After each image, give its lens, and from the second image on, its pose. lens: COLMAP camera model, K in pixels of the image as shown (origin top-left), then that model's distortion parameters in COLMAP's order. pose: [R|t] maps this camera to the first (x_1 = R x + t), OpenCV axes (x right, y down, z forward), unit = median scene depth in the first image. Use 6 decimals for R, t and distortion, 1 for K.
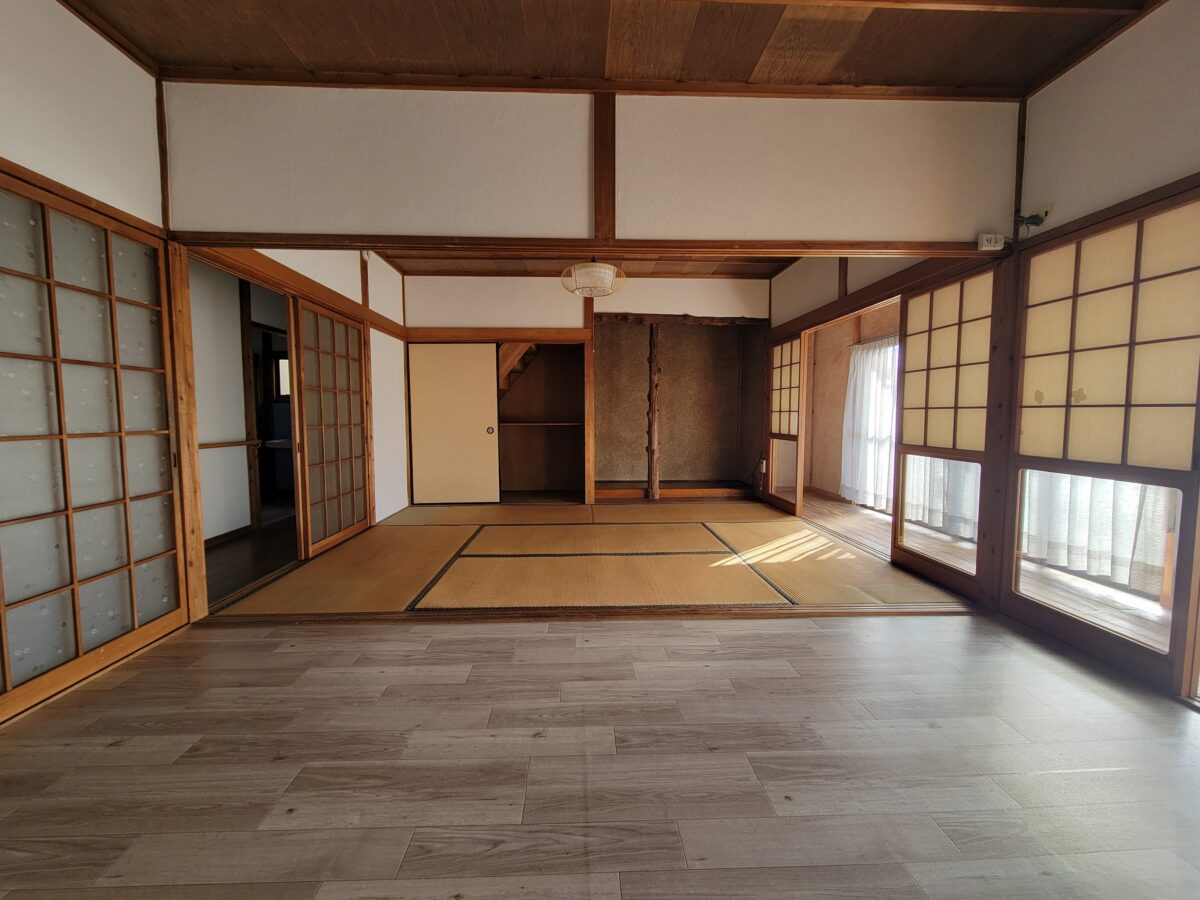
lens RADIAL K [[487.4, 0, 598.1], [0, 487.4, 448.2], [0, 0, 1]] dist [0.002863, -0.001375]
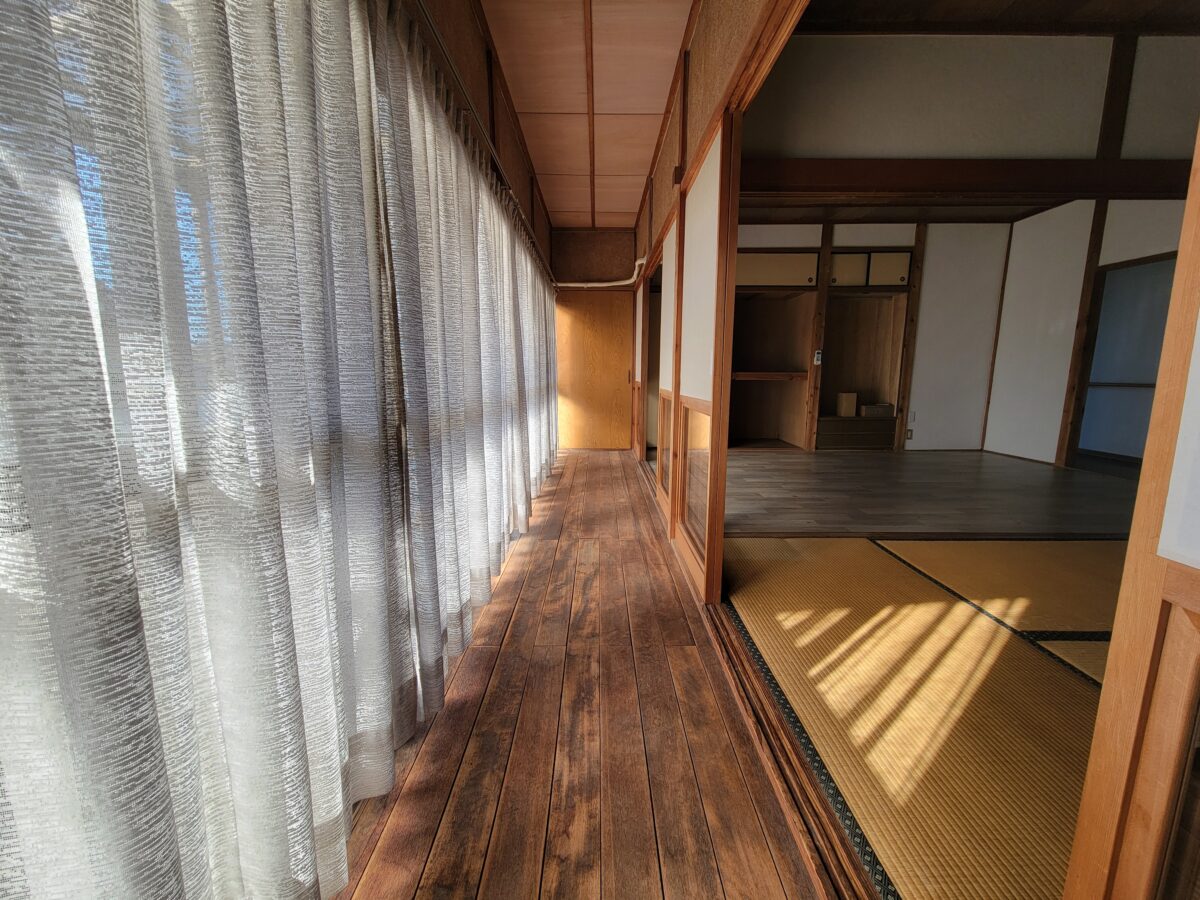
lens RADIAL K [[487.4, 0, 597.3], [0, 487.4, 443.2], [0, 0, 1]] dist [0.002863, -0.001375]
pose [[-0.998933, -0.007034, 0.045652, 0.920571], [0.003147, 0.975676, 0.219193, -0.108342], [-0.046083, 0.219103, -0.974613, 1.956617]]
